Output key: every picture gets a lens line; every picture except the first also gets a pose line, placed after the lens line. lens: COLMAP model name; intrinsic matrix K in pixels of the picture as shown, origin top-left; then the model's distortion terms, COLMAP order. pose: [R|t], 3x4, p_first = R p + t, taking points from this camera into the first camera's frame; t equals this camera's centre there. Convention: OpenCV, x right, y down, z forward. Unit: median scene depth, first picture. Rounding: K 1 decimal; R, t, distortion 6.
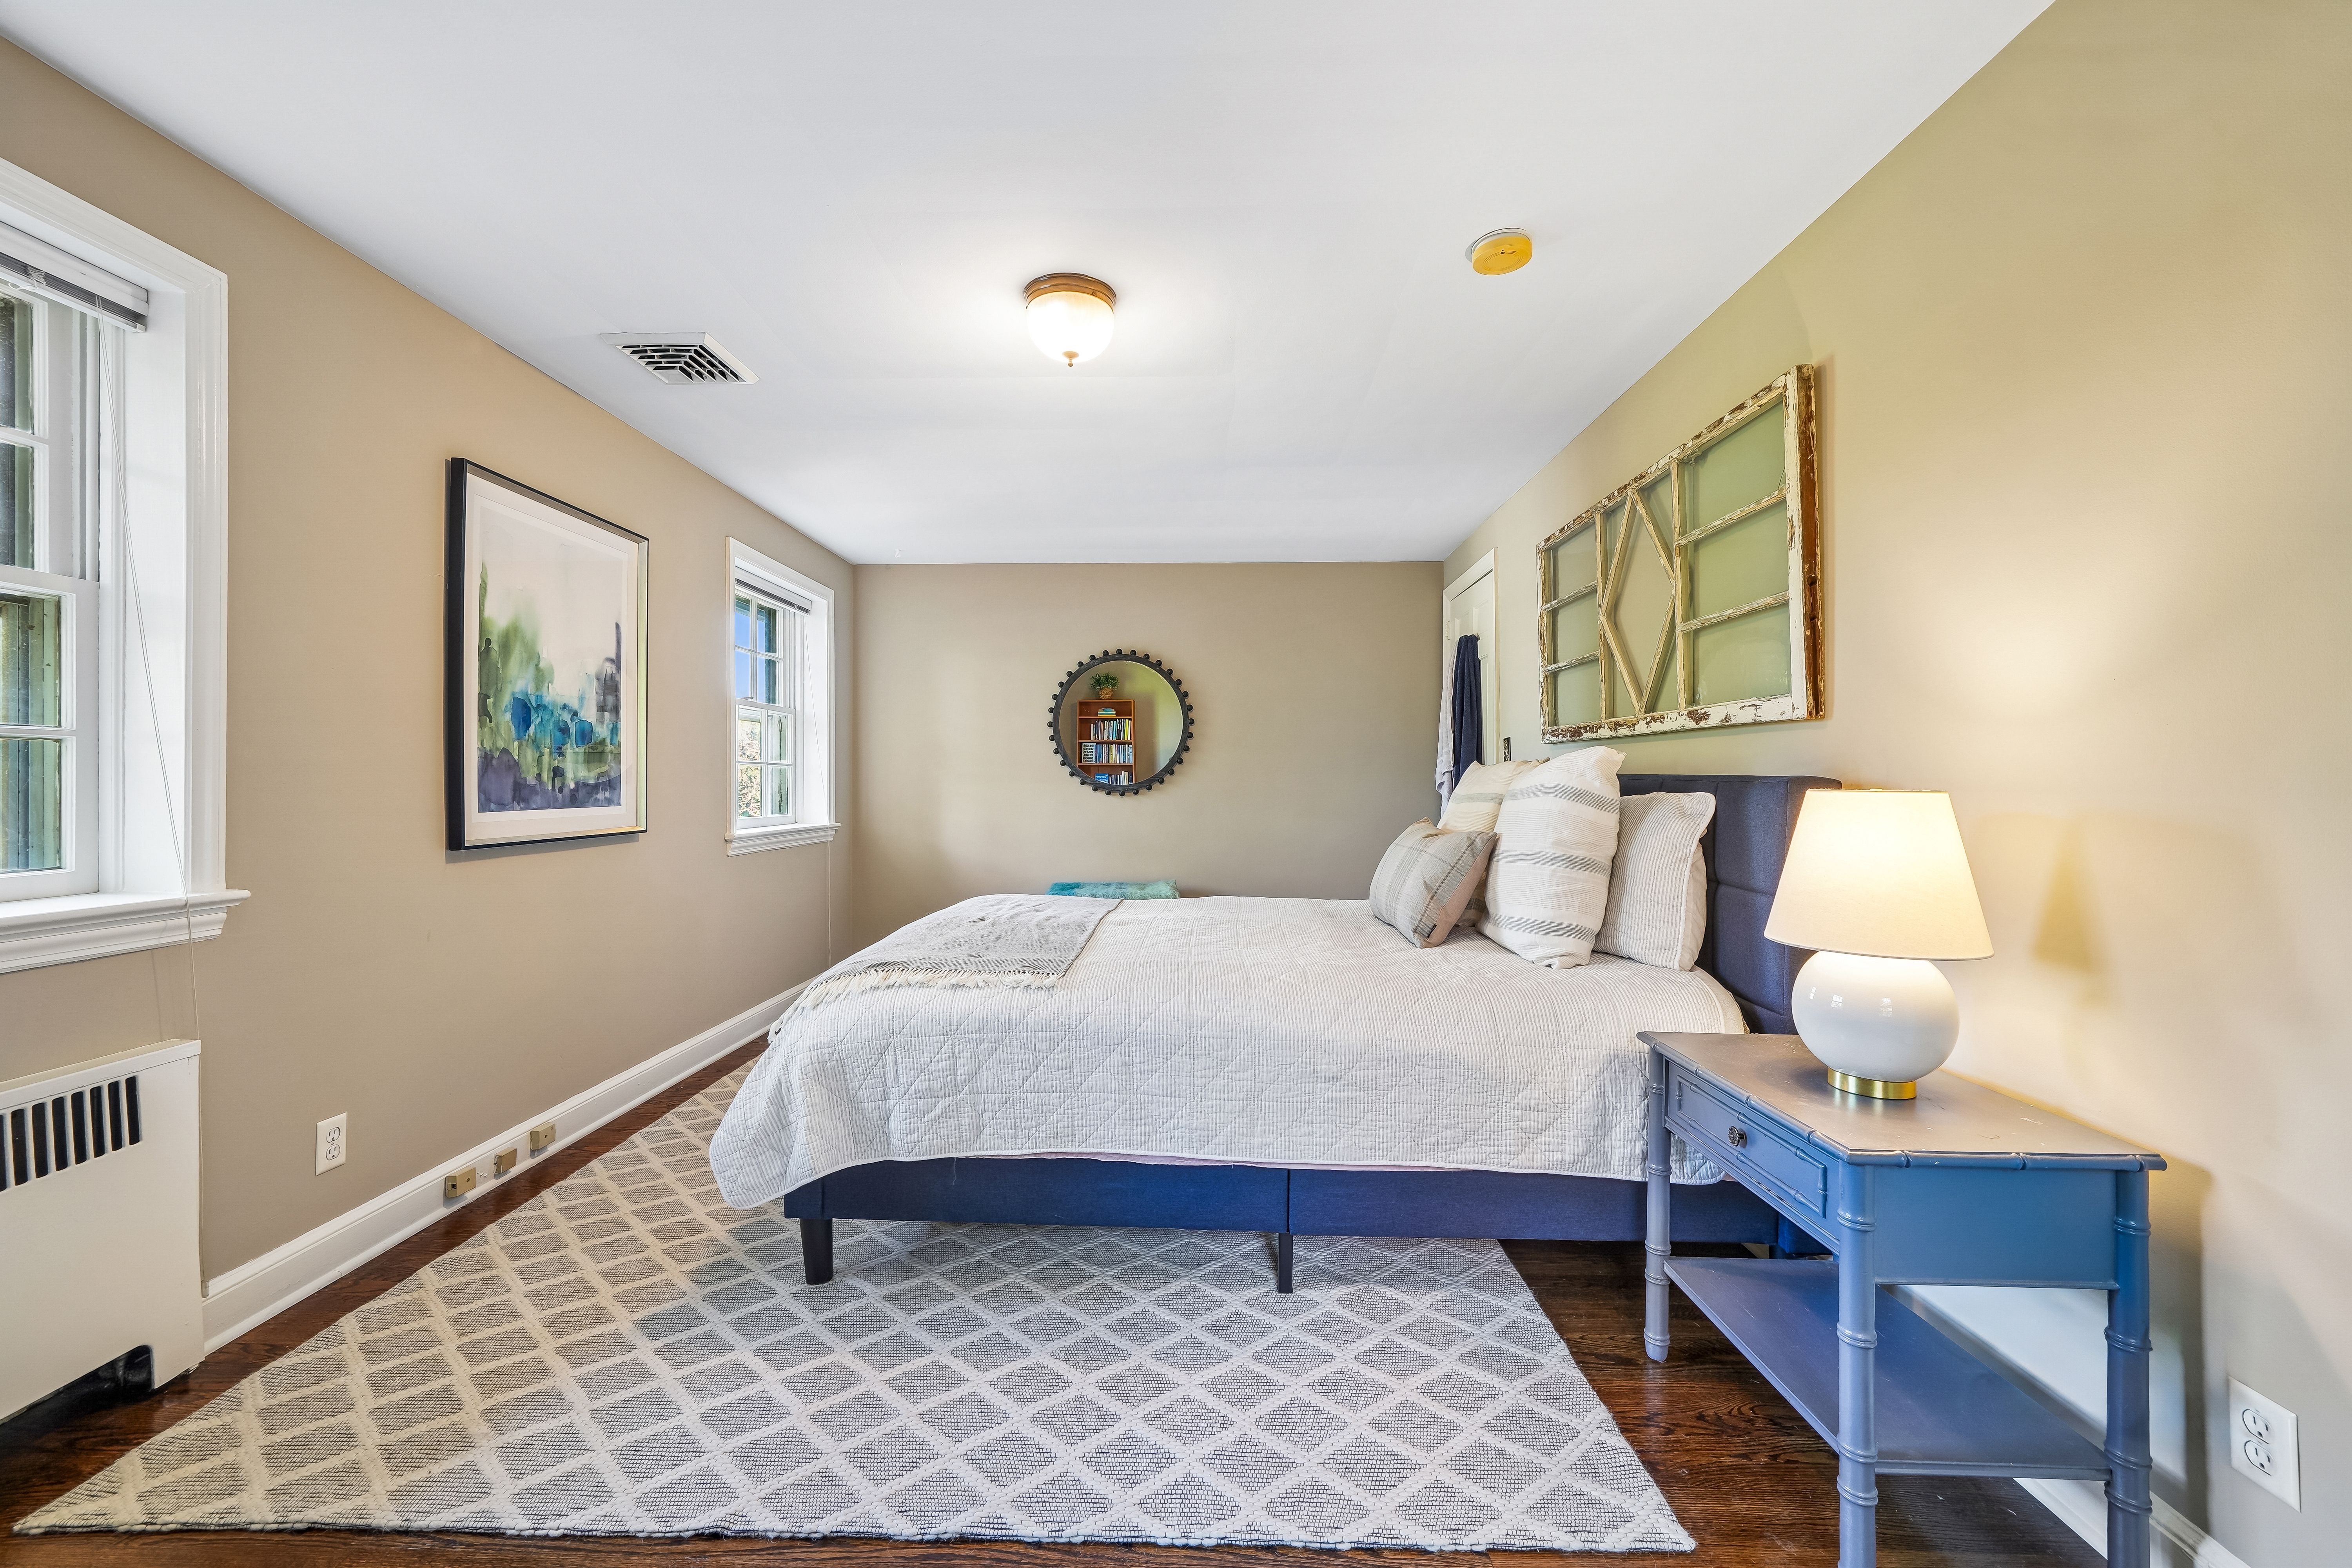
lens RADIAL K [[926.4, 0, 1186.5], [0, 926.4, 782.0], [0, 0, 1]] dist [-0.006145, 0.000475]
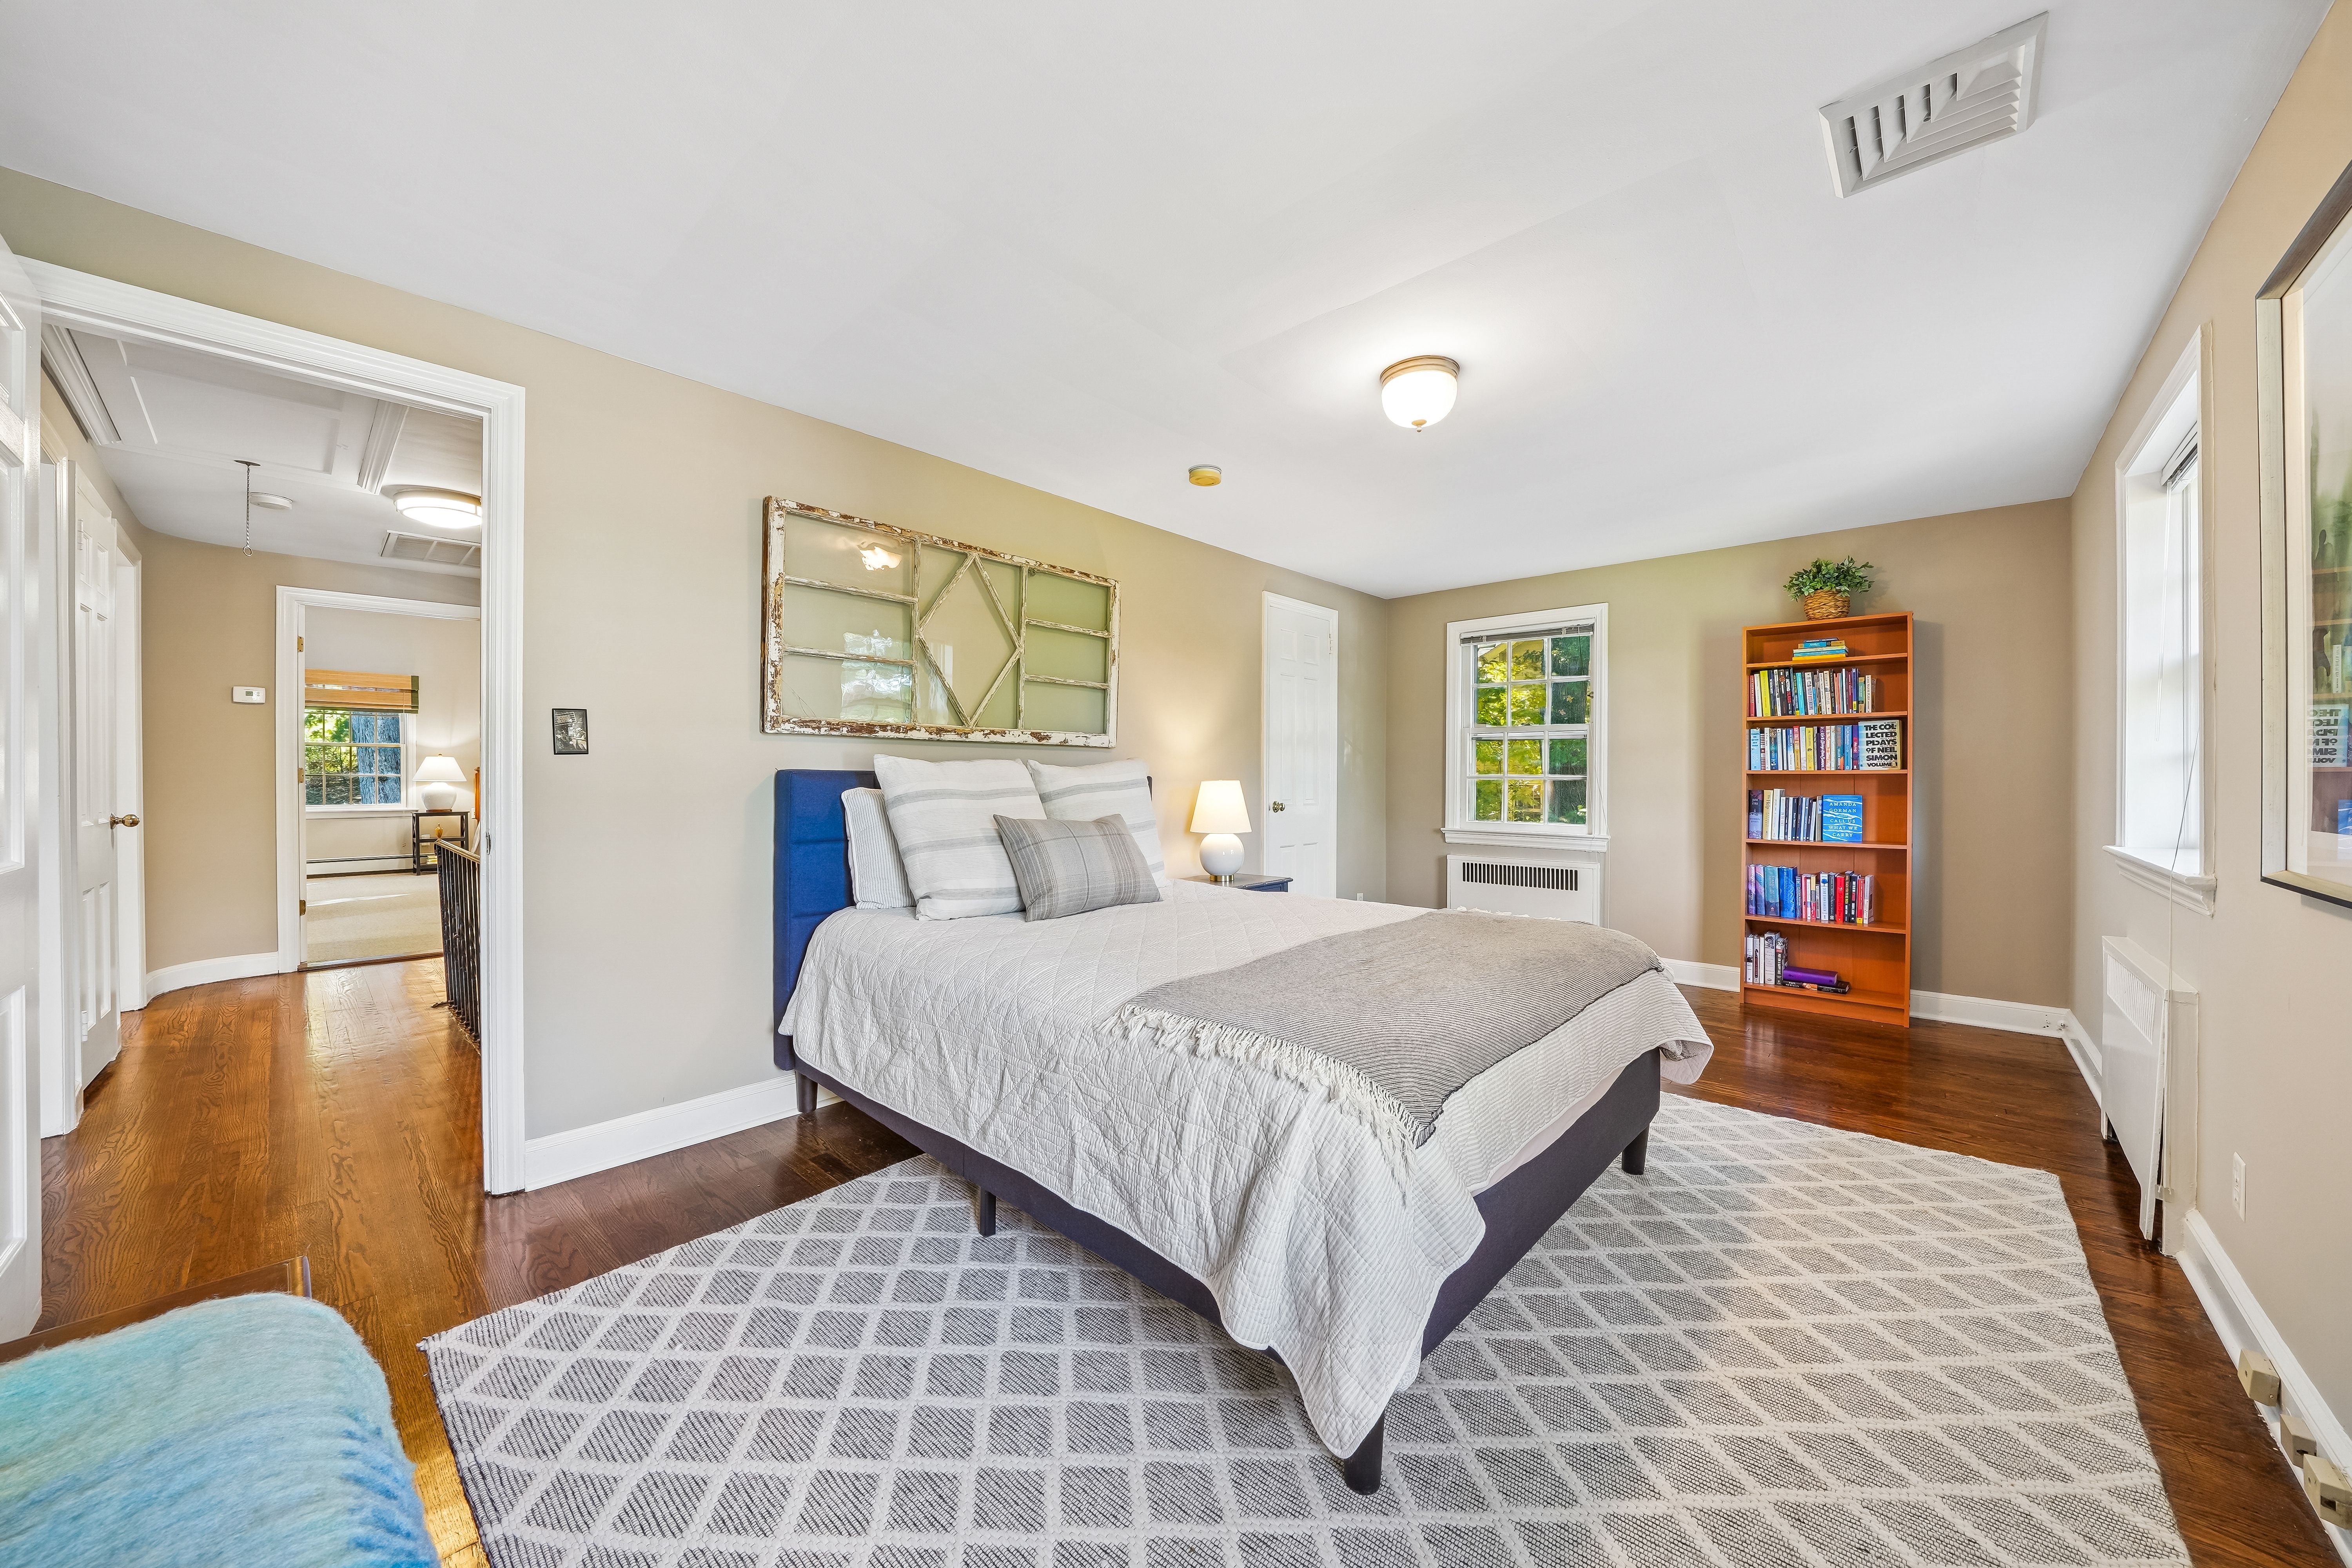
lens RADIAL K [[827.7, 0, 1175.8], [0, 827.7, 778.9], [0, 0, 1]] dist [-0.020249, 0.000874]
pose [[-0.746571, -0.001927, 0.665303, -0.666122], [0.000139, 0.999995, 0.003052, -0.002580], [-0.665305, 0.002371, -0.746568, 2.221433]]
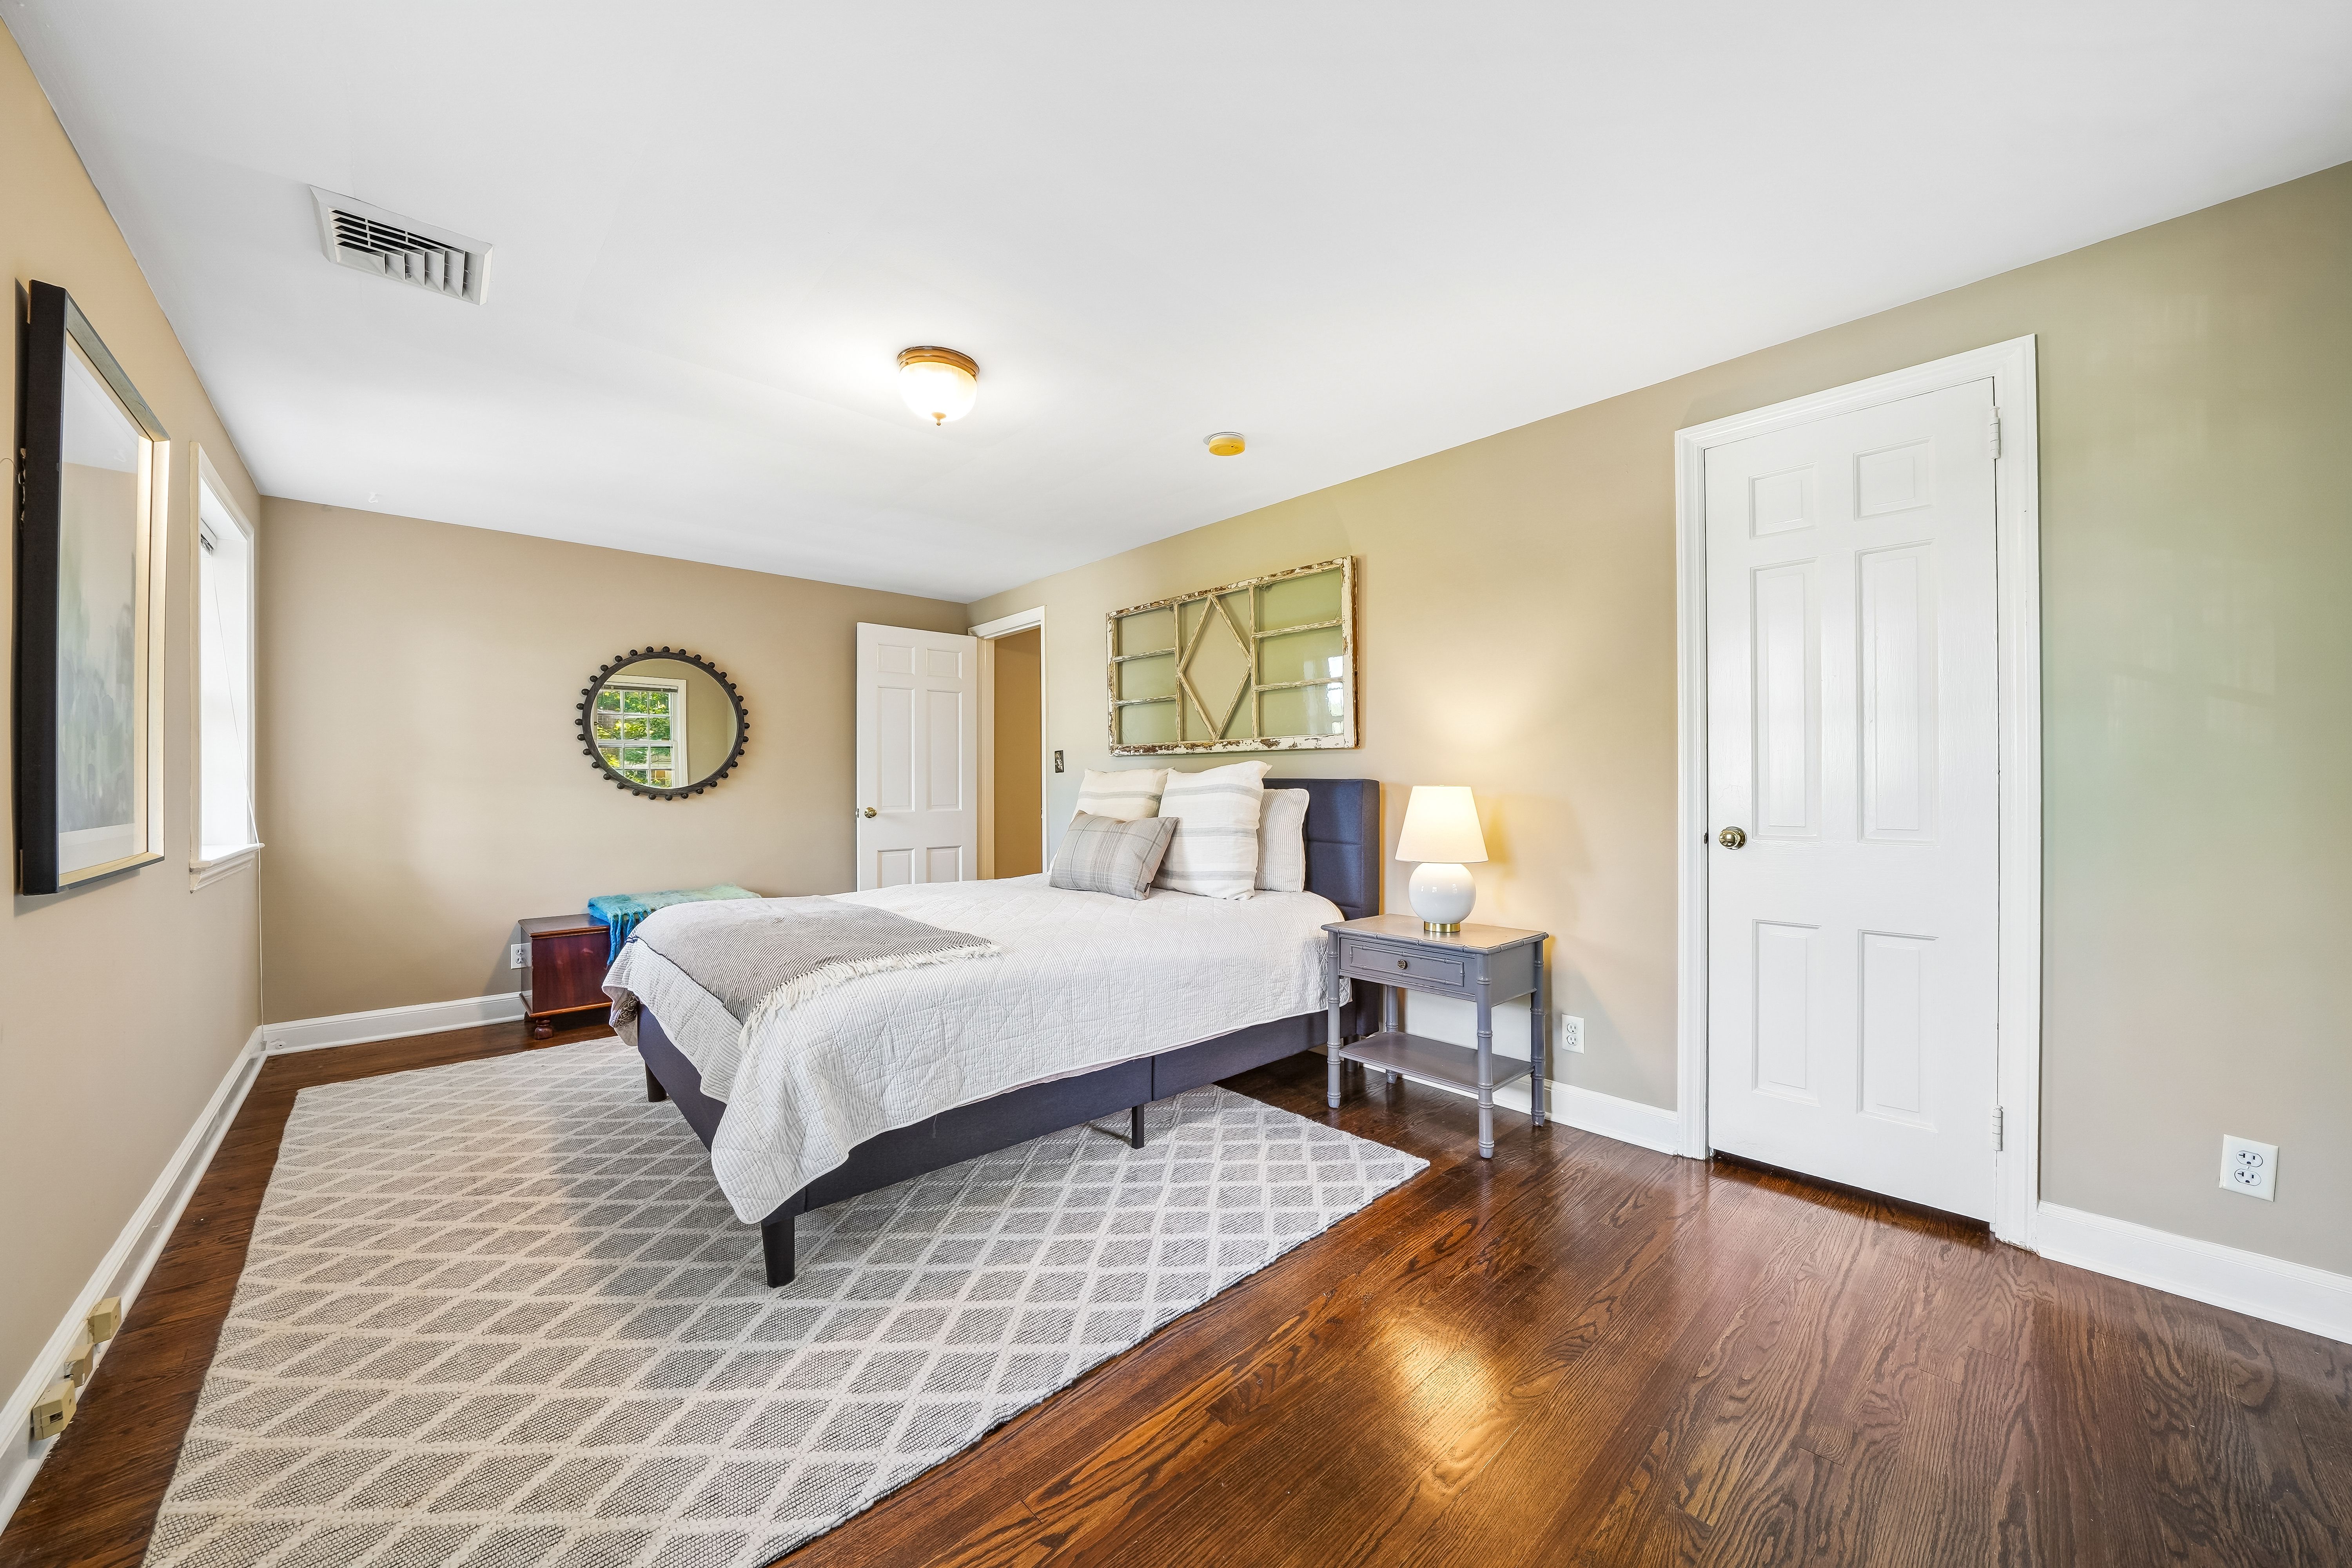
lens RADIAL K [[827.7, 0, 1177.3], [0, 827.7, 780.4], [0, 0, 1]] dist [-0.020249, 0.000874]
pose [[0.716317, -0.000132, 0.697774, -0.698938], [0.004869, 0.999977, -0.004810, 0.002572], [-0.697758, 0.006843, 0.716301, 0.061226]]
